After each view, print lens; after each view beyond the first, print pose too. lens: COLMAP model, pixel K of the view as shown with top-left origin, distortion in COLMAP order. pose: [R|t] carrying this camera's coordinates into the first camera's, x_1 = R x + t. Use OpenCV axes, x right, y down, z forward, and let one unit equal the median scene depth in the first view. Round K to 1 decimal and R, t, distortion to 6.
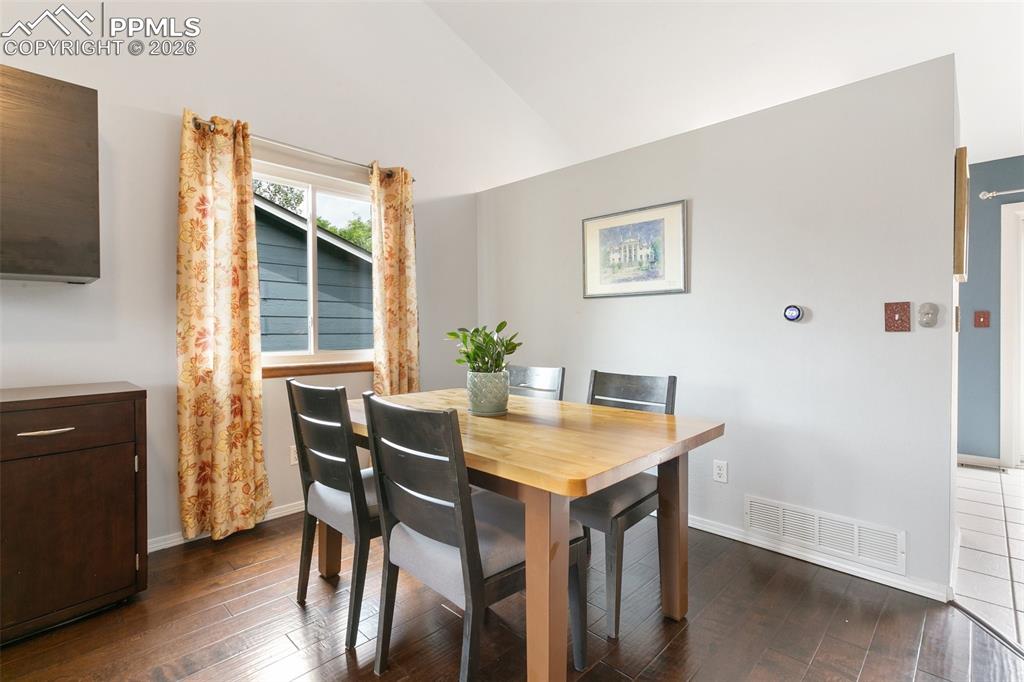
lens RADIAL K [[489.4, 0, 493.4], [0, 489.4, 330.8], [0, 0, 1]] dist [-0.000394, -0.000152]
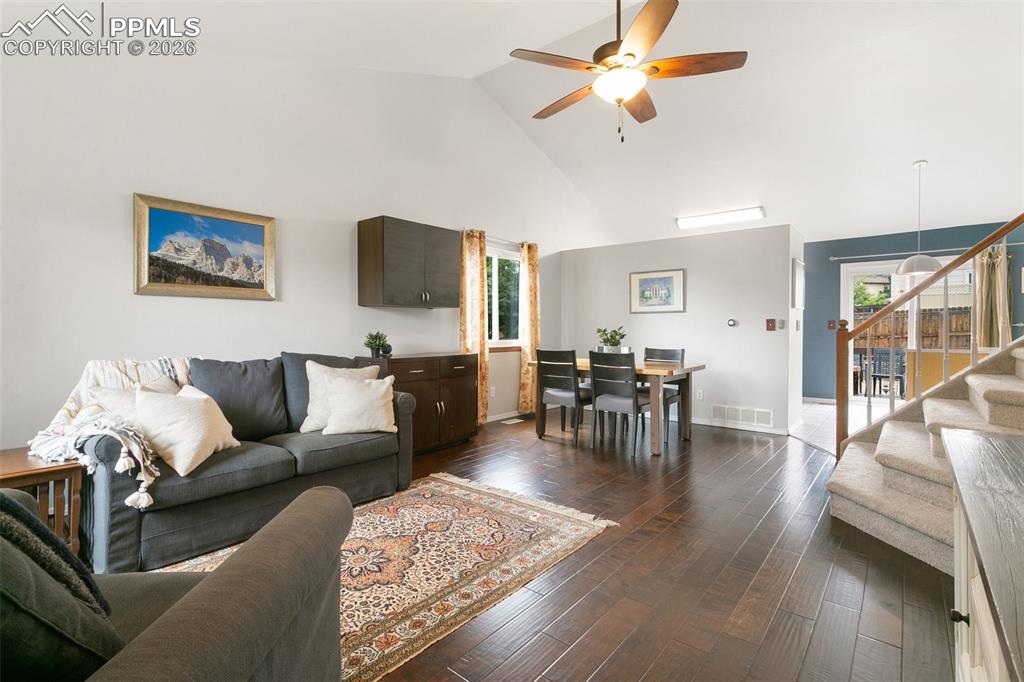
lens RADIAL K [[476.1, 0, 502.7], [0, 476.1, 334.0], [0, 0, 1]] dist [0.000246, 0.000579]
pose [[0.996422, 0.002374, 0.084485, -0.563331], [-0.002918, 0.999976, 0.006317, 0.005137], [-0.084468, -0.006541, 0.996405, -0.989216]]
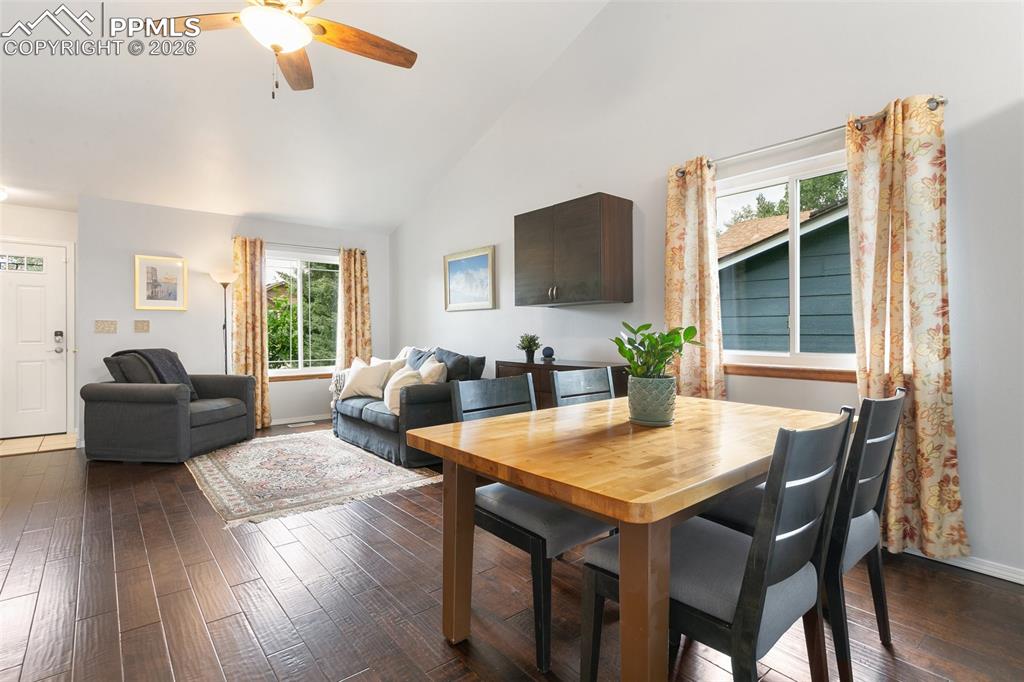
lens RADIAL K [[481.0, 0, 503.3], [0, 481.0, 331.3], [0, 0, 1]] dist [-0.000853, -0.009526]
pose [[-0.077978, 0.000466, -0.996955, 0.681017], [0.000010, 1.000000, 0.000466, -0.000582], [0.996955, 0.000026, -0.077978, 0.600959]]
